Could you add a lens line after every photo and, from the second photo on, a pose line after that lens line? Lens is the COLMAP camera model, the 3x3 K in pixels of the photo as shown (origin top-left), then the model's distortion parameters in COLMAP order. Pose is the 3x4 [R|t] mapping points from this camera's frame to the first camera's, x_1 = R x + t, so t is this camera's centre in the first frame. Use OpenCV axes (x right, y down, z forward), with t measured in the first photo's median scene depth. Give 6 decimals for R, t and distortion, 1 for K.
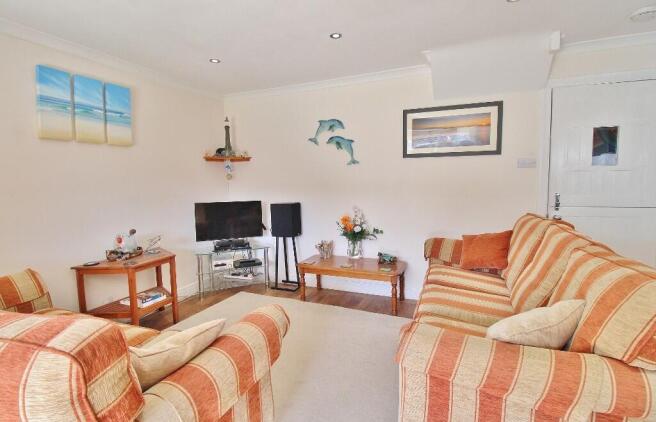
lens RADIAL K [[311.1, 0, 328.7], [0, 311.1, 210.0], [0, 0, 1]] dist [-0.013232, -0.007185]
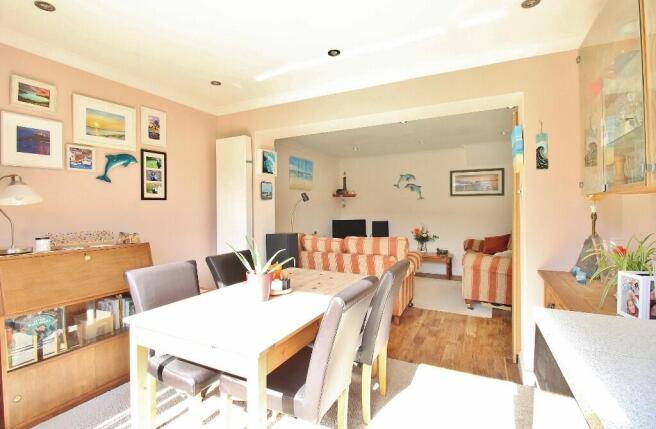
lens RADIAL K [[311.1, 0, 325.2], [0, 311.1, 213.5], [0, 0, 1]] dist [-0.013232, -0.007185]
pose [[0.996910, 0.009848, -0.077927, -0.455874], [-0.016157, 0.996604, -0.080742, 0.119721], [0.076867, 0.081752, 0.993684, -1.120502]]
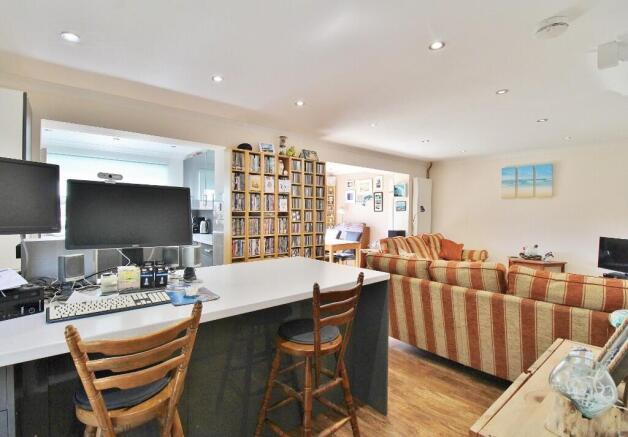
lens RADIAL K [[306.3, 0, 312.2], [0, 306.3, 214.5], [0, 0, 1]] dist [0.001939, 0.000116]
pose [[-0.451382, 0.018389, -0.892142, 1.666448], [-0.092825, 0.993396, 0.067441, -0.121329], [0.887490, 0.113255, -0.446694, 0.696599]]
